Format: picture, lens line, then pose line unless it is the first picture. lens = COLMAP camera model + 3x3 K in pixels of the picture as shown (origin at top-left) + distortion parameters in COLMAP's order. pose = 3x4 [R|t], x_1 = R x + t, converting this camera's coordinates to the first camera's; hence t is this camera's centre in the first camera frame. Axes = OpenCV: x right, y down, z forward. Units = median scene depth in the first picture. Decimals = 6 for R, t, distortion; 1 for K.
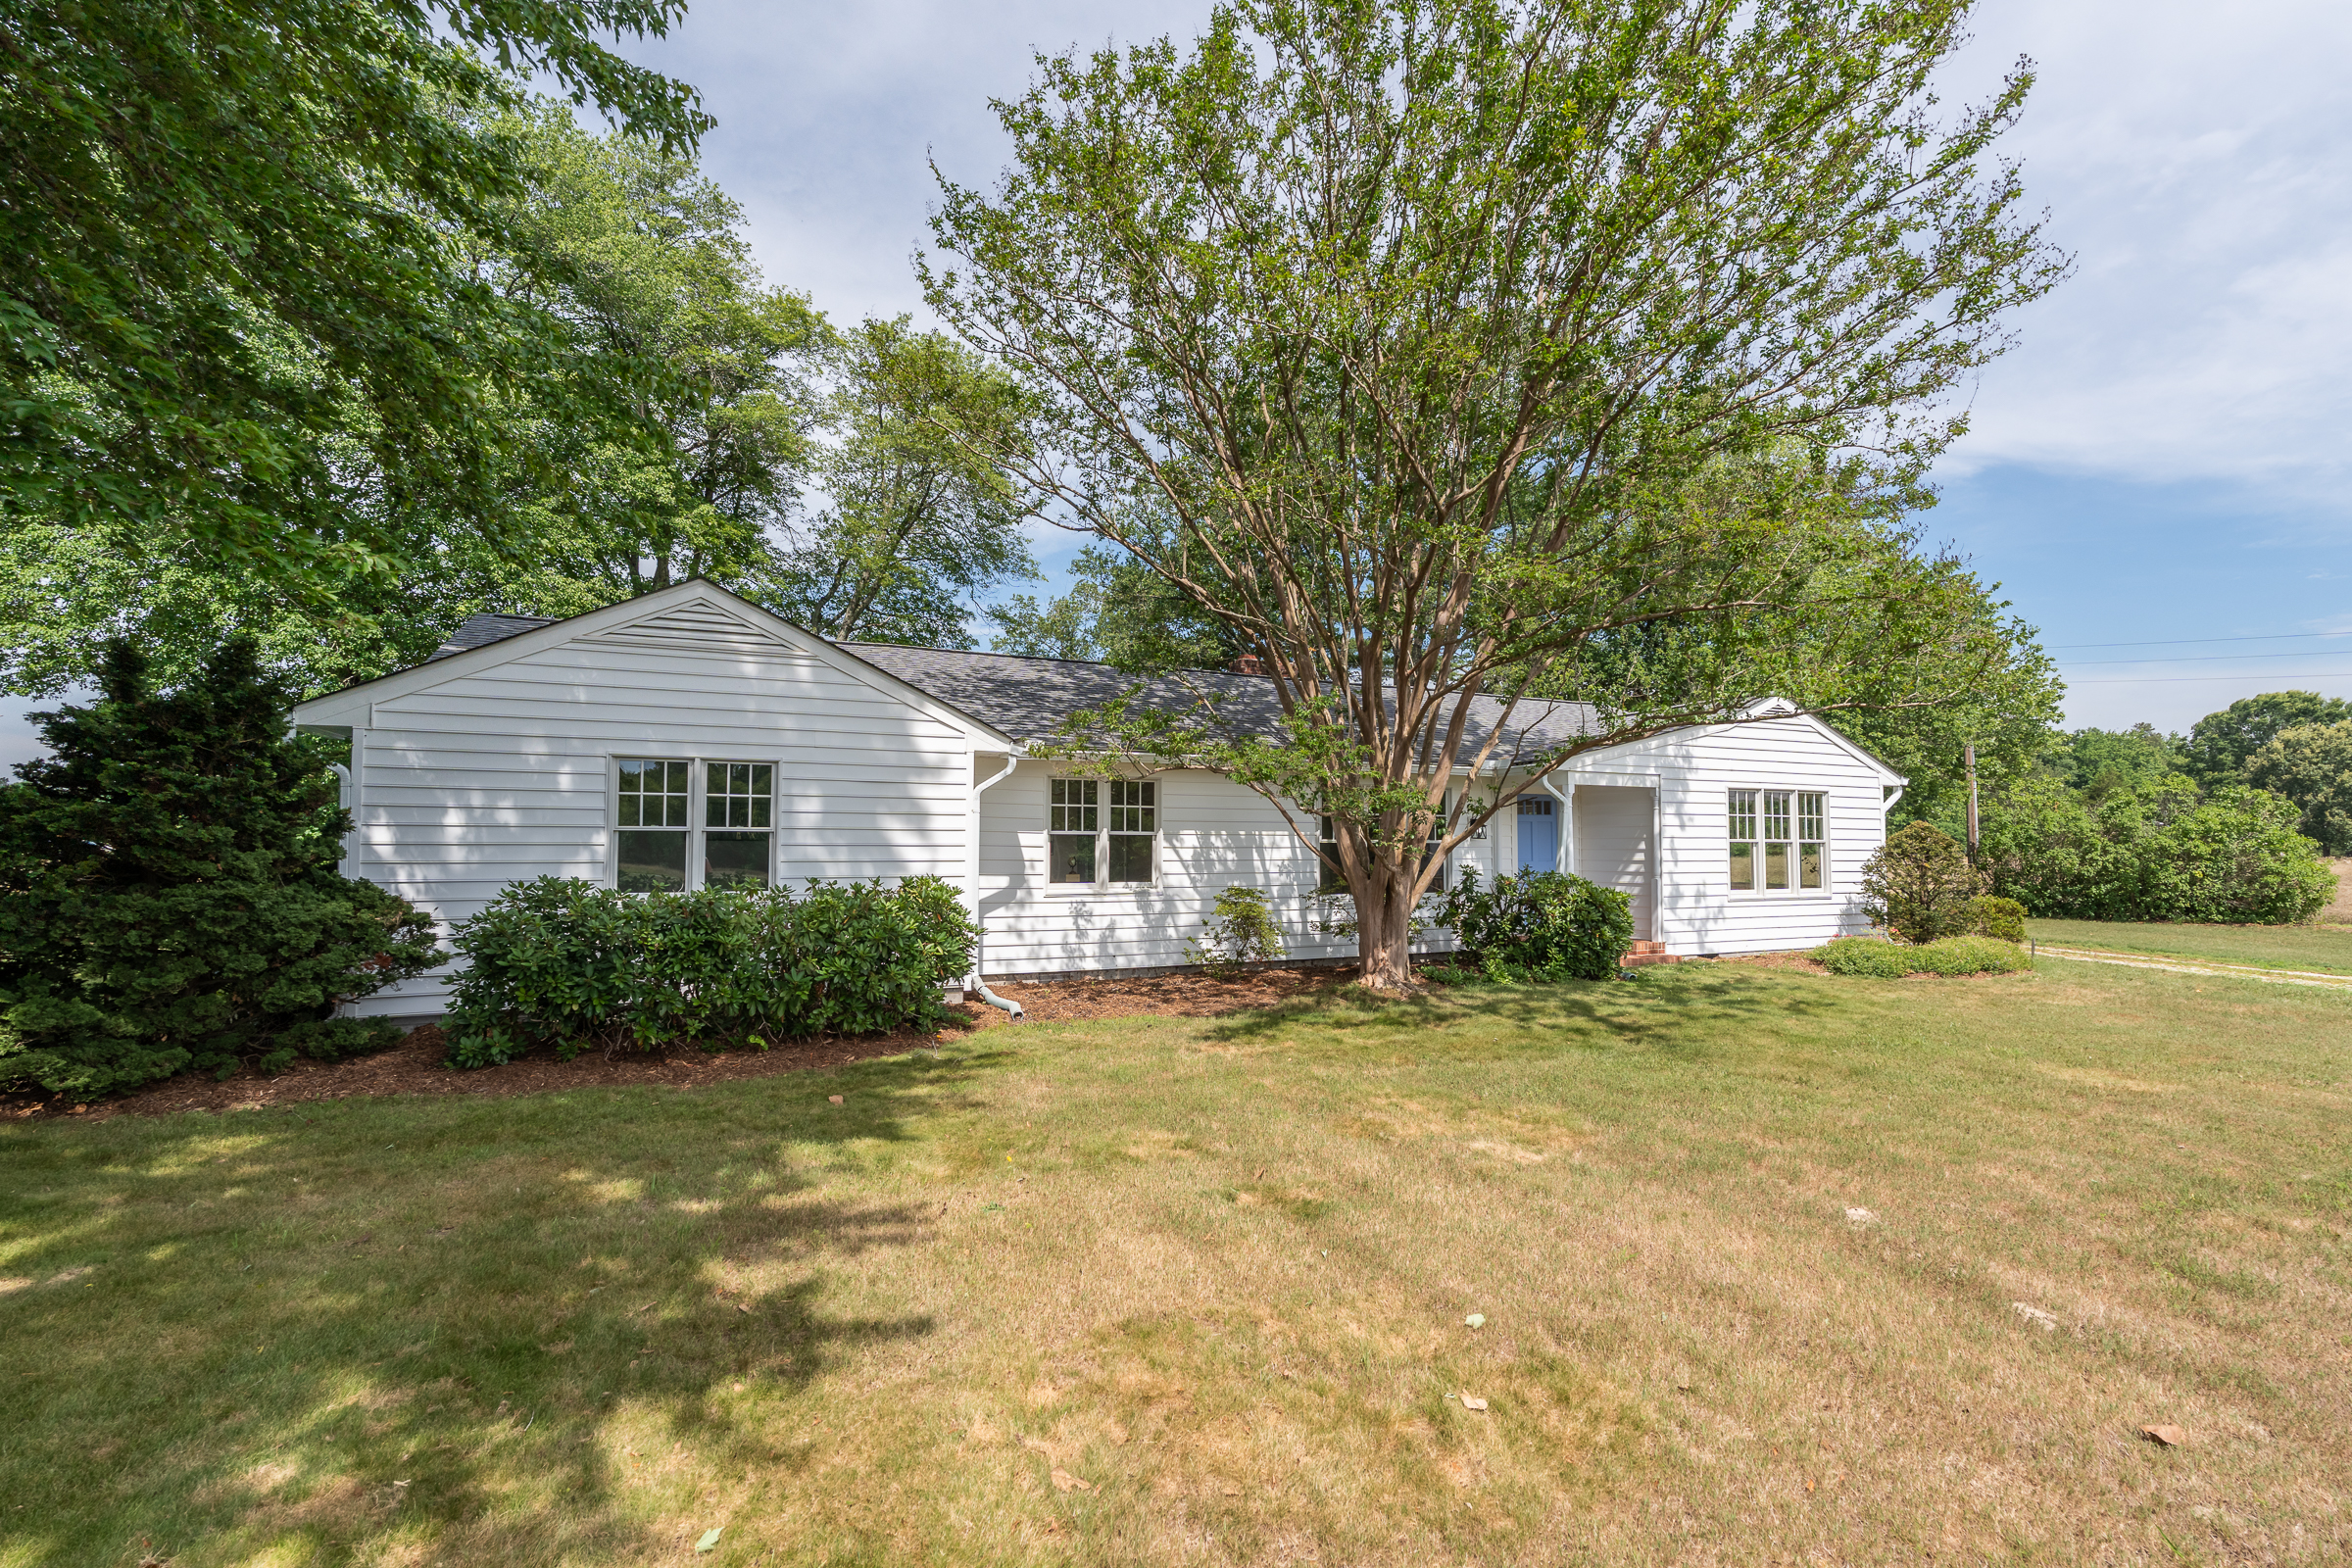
lens RADIAL K [[1027.7, 0, 1175.1], [0, 1027.7, 803.5], [0, 0, 1]] dist [-0.000034, -0.000003]
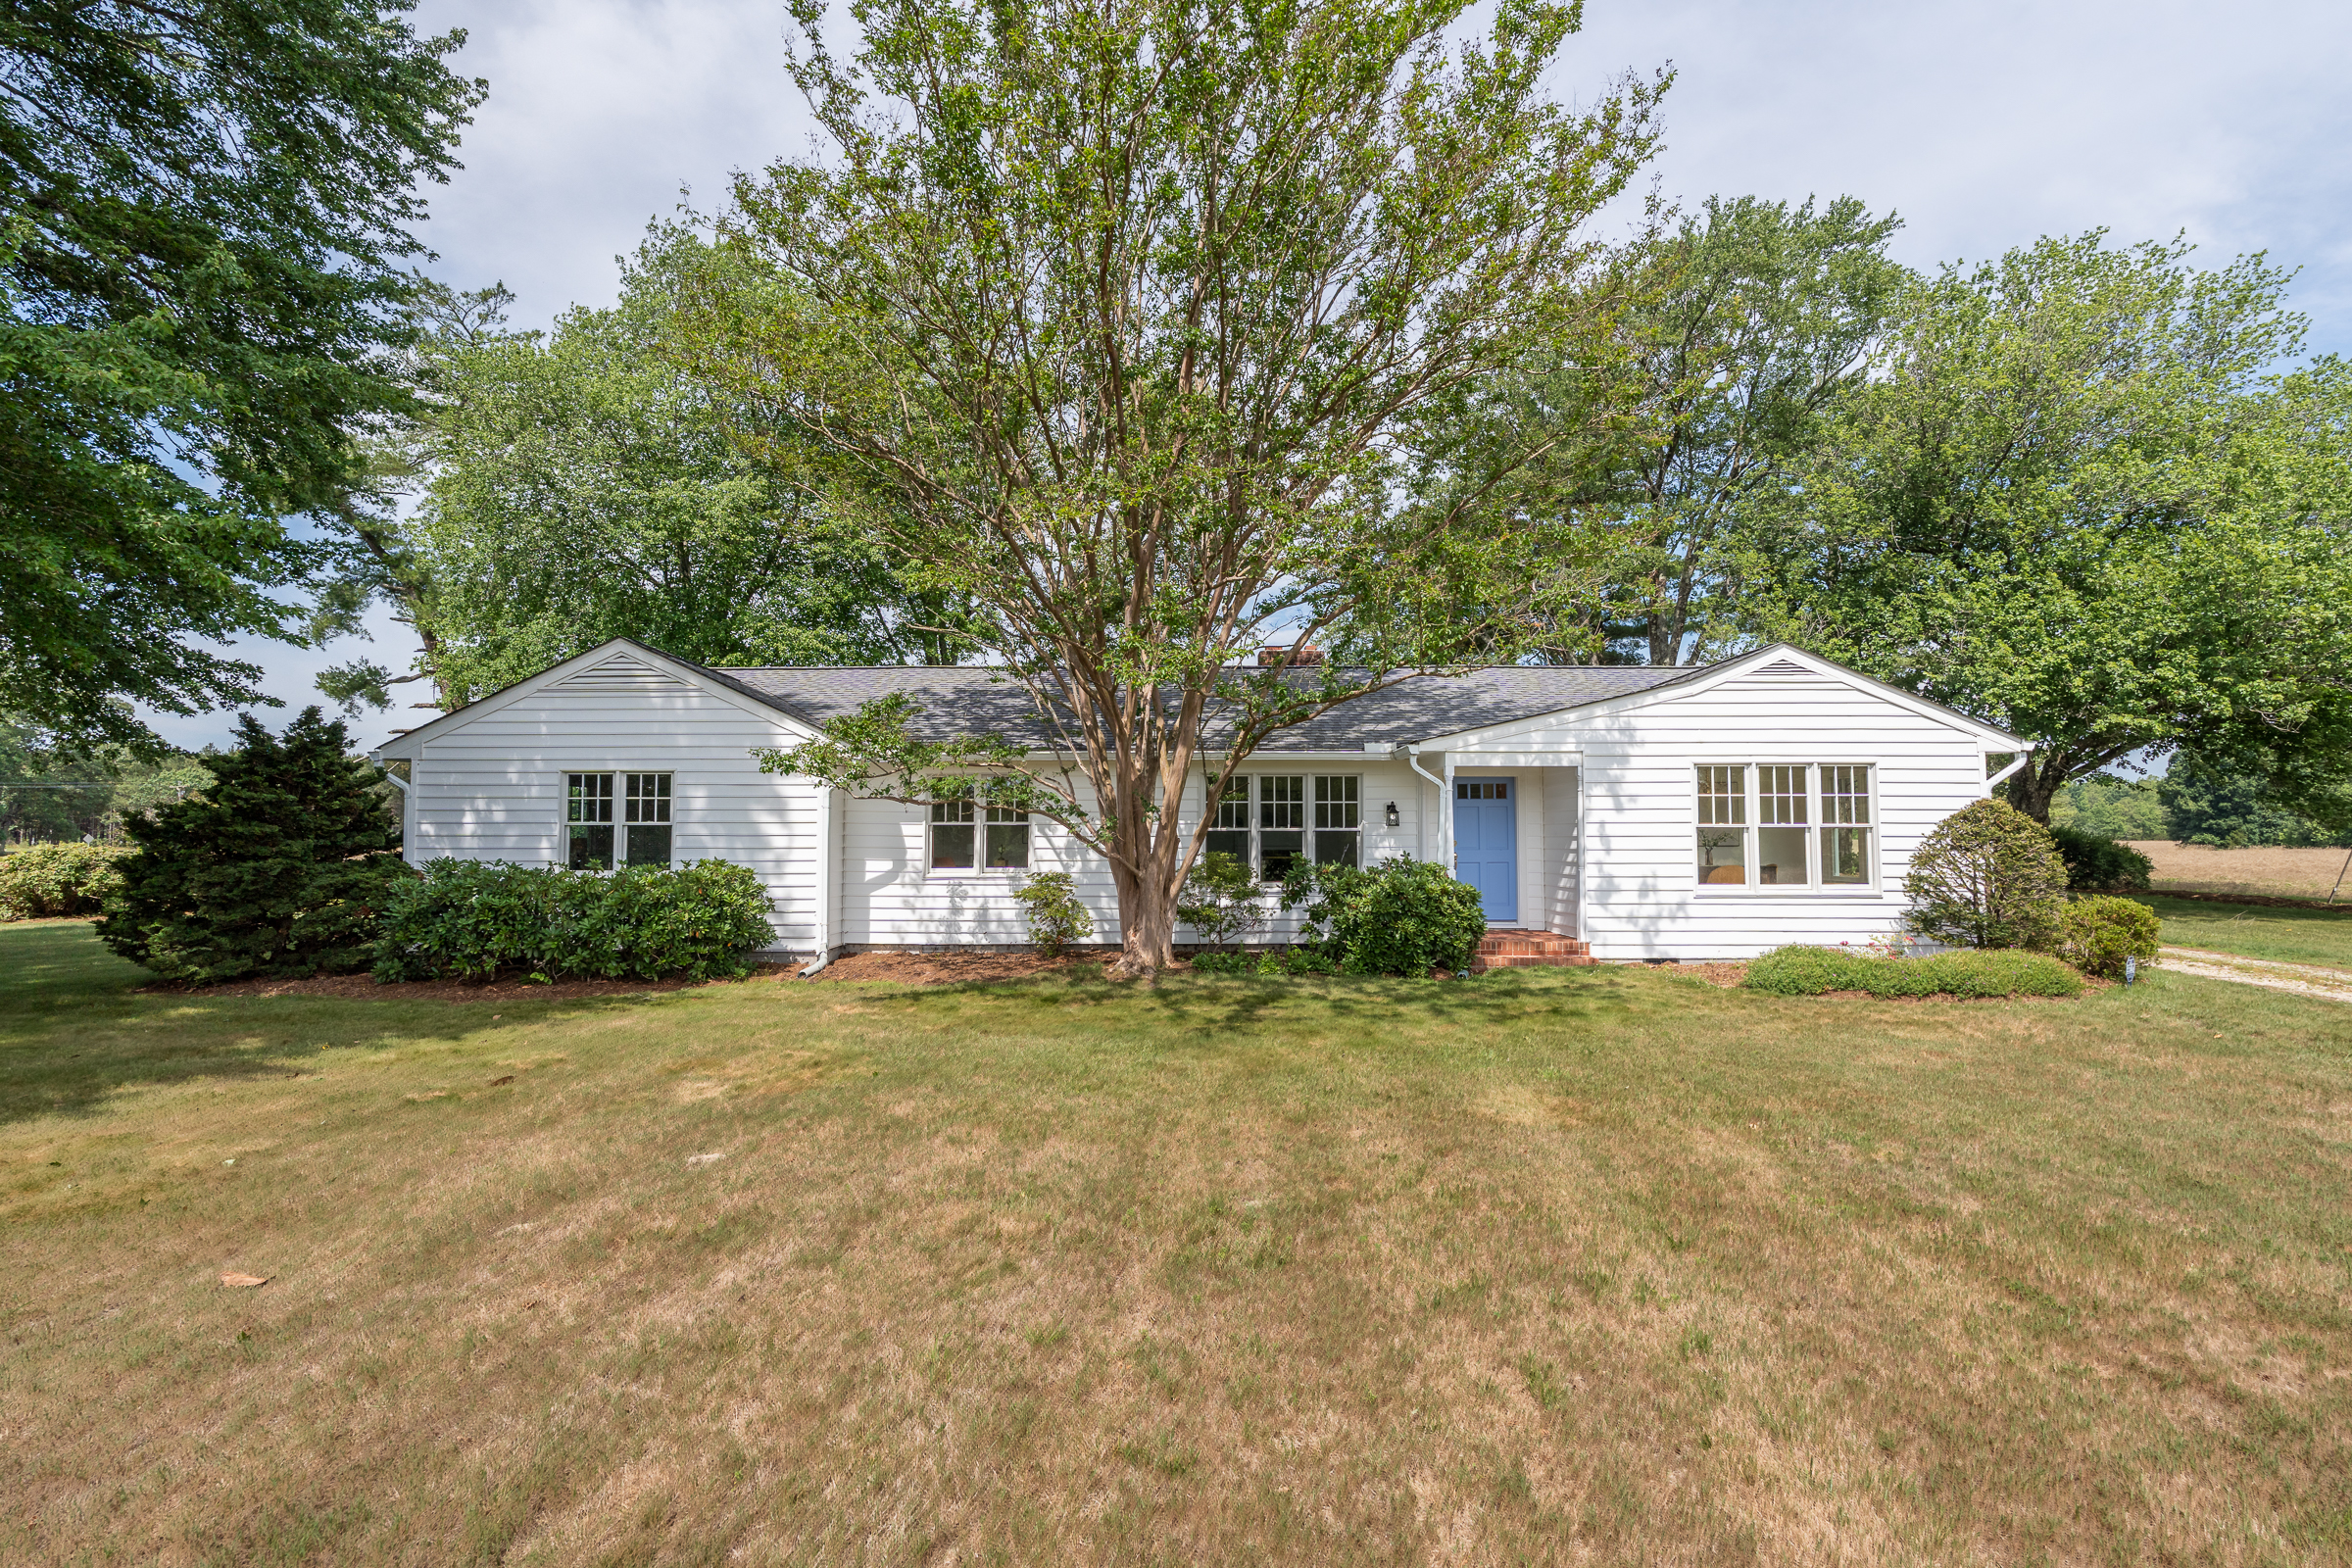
lens RADIAL K [[1014.9, 0, 1176.0], [0, 1014.9, 784.0], [0, 0, 1]] dist [0.000315, -0.000100]
pose [[0.909073, -0.025783, -0.415838, 0.579468], [0.021082, 0.999651, -0.015894, 0.007168], [0.416103, 0.005682, 0.909300, 0.072049]]
